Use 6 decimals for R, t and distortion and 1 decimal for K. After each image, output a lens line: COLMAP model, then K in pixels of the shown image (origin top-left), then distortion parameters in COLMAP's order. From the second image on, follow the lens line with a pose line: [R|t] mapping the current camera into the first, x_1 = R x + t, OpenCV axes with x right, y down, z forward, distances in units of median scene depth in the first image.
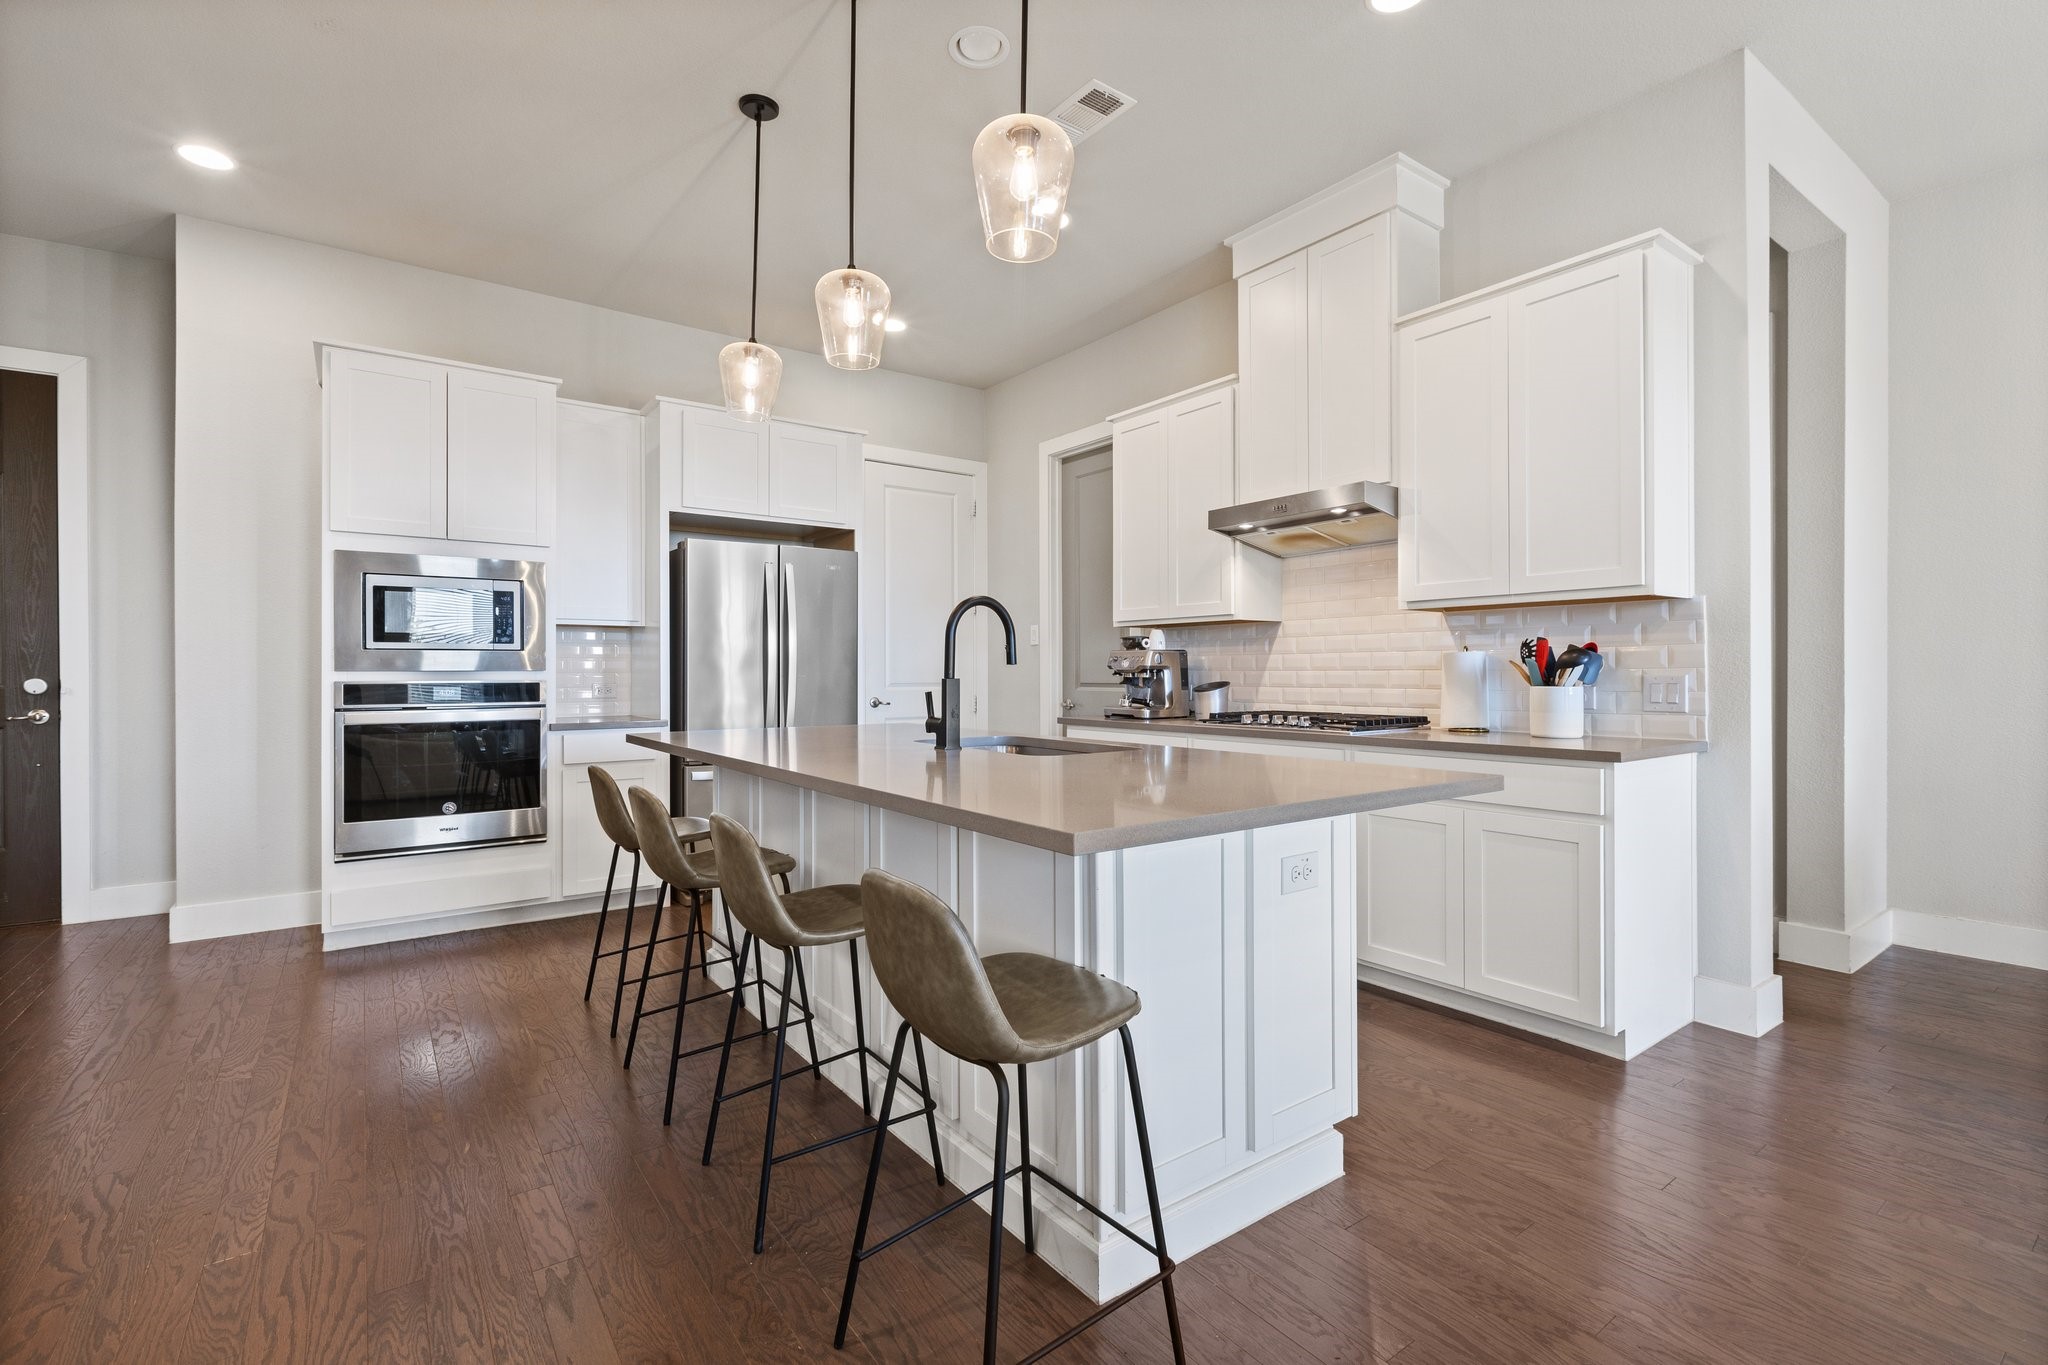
lens RADIAL K [[925.9, 0, 1023.7], [0, 925.9, 668.4], [0, 0, 1]] dist [0.001924, 0.000170]
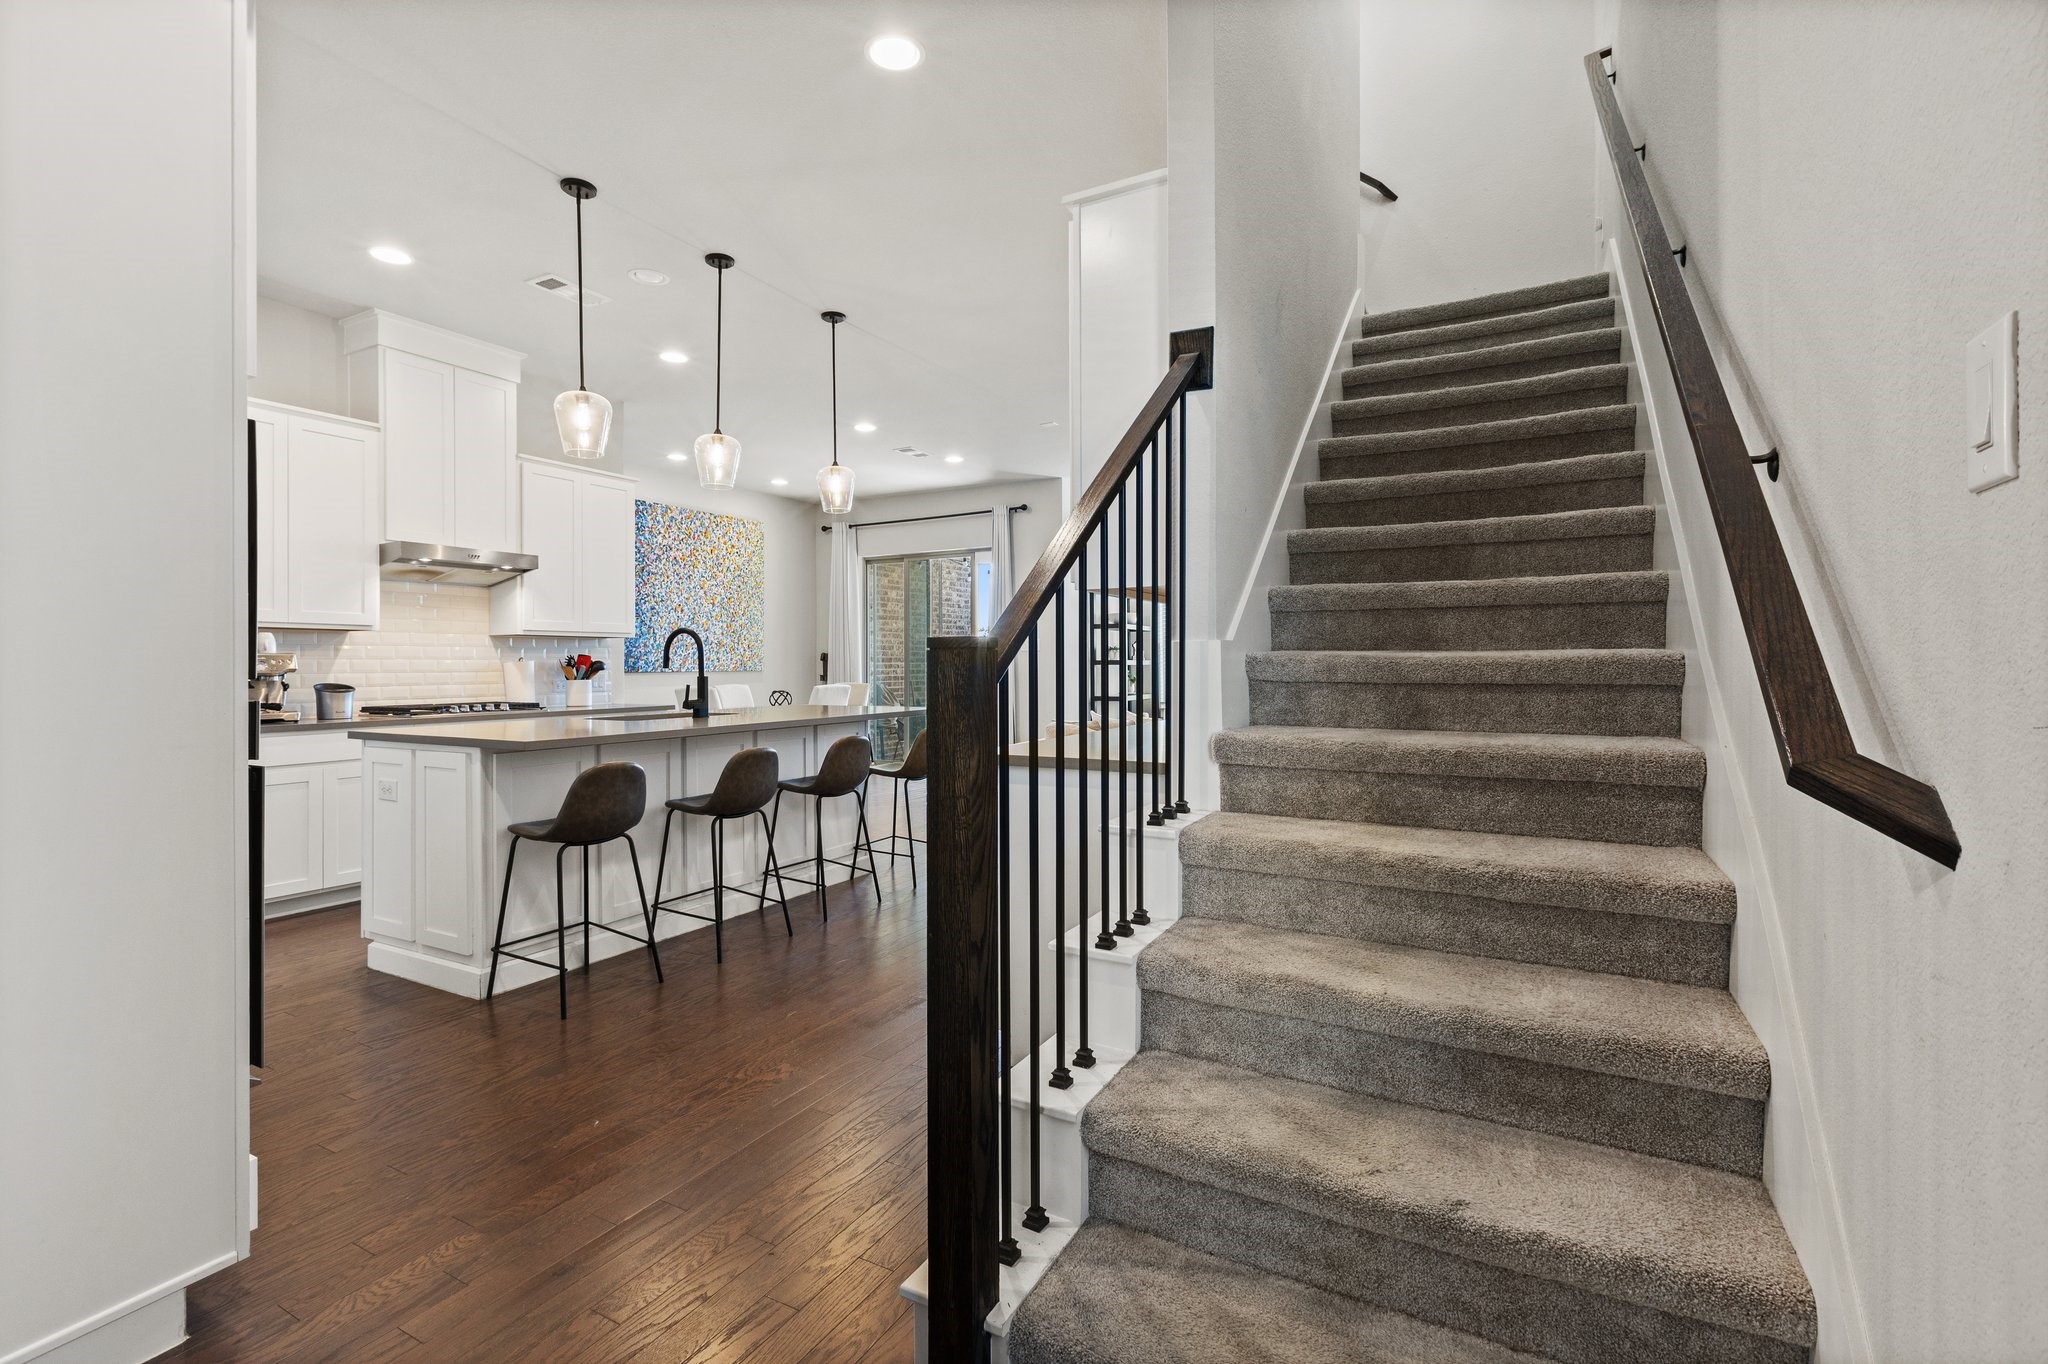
lens RADIAL K [[925.9, 0, 1018.0], [0, 925.9, 661.7], [0, 0, 1]] dist [0.001924, 0.000170]
pose [[-0.409566, 0.007952, 0.912246, -1.193763], [0.000467, 0.999964, -0.008507, -0.001727], [-0.912280, -0.003059, -0.409555, 0.735337]]
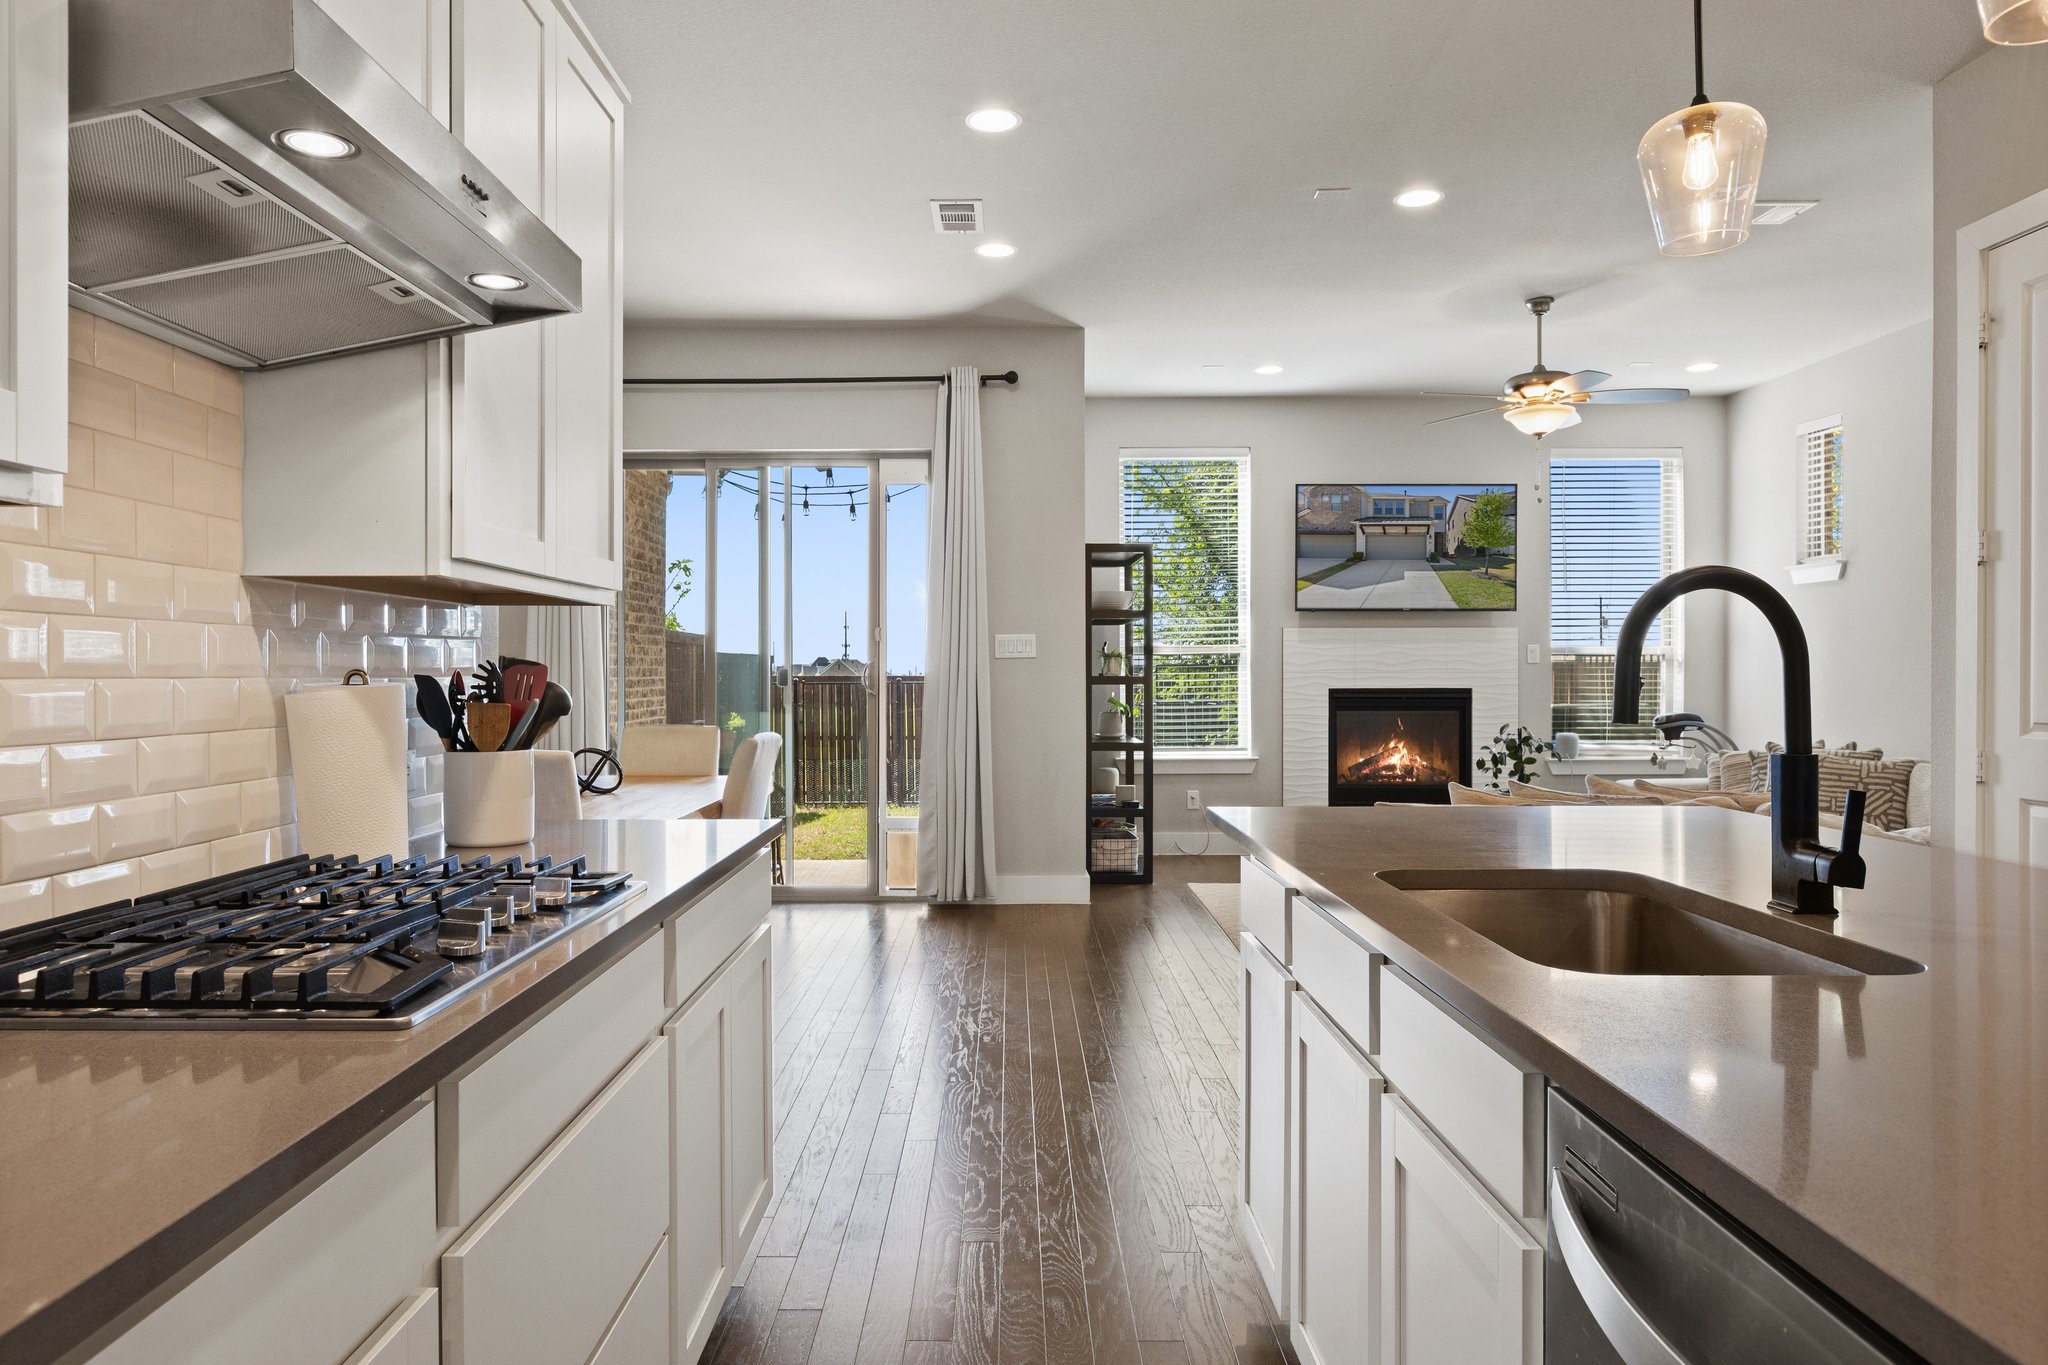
lens RADIAL K [[1288.8, 0, 1000.6], [0, 1288.8, 676.5], [0, 0, 1]] dist [0.004535, -0.004462]
pose [[-0.802075, 0.002382, 0.597218, -0.083558], [-0.000640, 0.999988, -0.004848, -0.016079], [-0.597223, -0.004271, -0.802064, 1.095994]]
